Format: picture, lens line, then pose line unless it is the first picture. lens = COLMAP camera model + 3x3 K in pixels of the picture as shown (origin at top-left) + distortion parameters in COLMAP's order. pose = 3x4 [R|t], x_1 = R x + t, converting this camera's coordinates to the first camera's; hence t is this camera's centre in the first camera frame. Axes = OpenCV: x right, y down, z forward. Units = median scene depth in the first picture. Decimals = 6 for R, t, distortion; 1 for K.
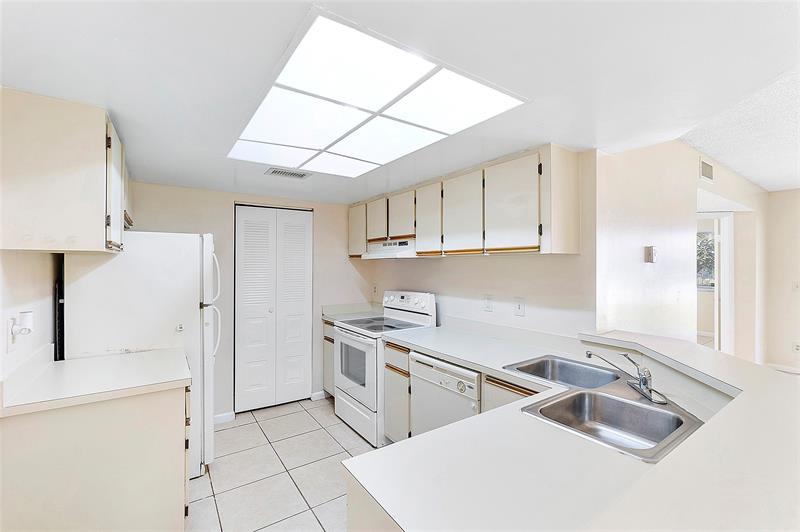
lens RADIAL K [[346.1, 0, 403.1], [0, 346.1, 267.1], [0, 0, 1]] dist [-0.001939, 0.000754]
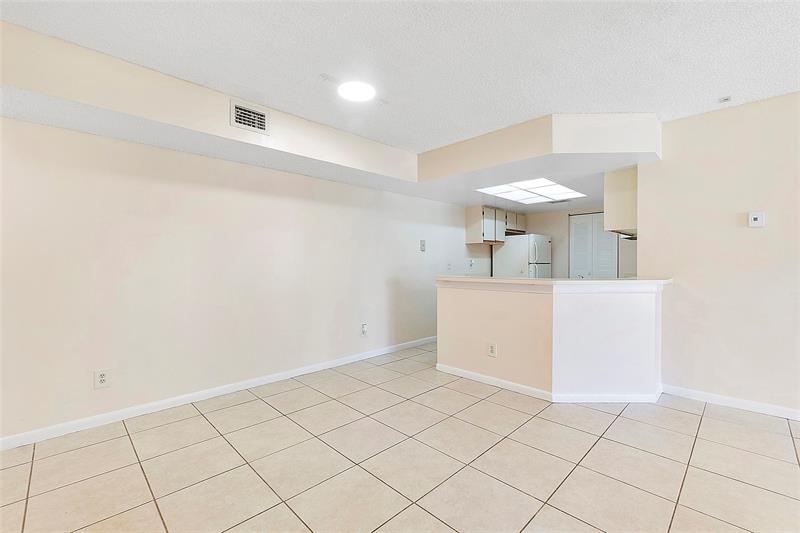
lens RADIAL K [[346.1, 0, 396.3], [0, 346.1, 266.3], [0, 0, 1]] dist [-0.001939, 0.000754]
pose [[0.157738, 0.009146, -0.987439, 1.626478], [-0.002602, 0.999957, 0.008846, 0.107929], [0.987478, 0.001174, 0.157755, -0.311093]]
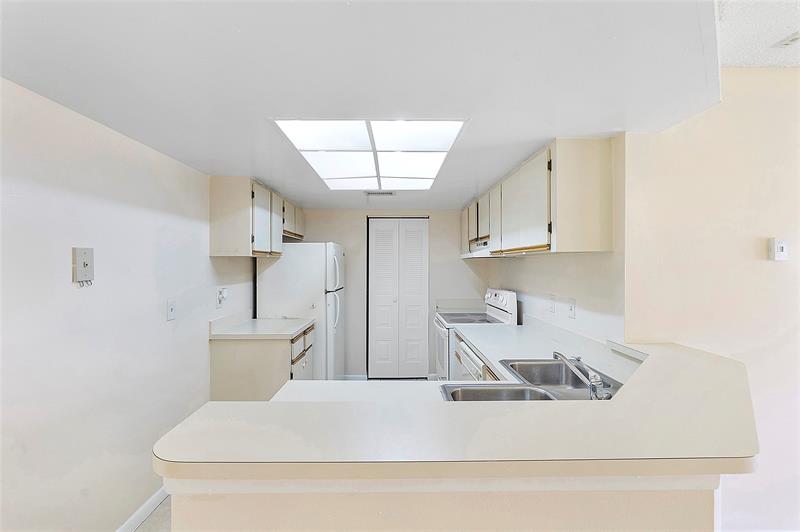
lens RADIAL K [[346.1, 0, 400.1], [0, 346.1, 264.7], [0, 0, 1]] dist [-0.001939, 0.000754]
pose [[0.832597, 0.000959, -0.553878, 0.458275], [-0.003125, 0.999991, -0.002966, 0.000788], [0.553870, 0.004200, 0.832593, -0.036537]]
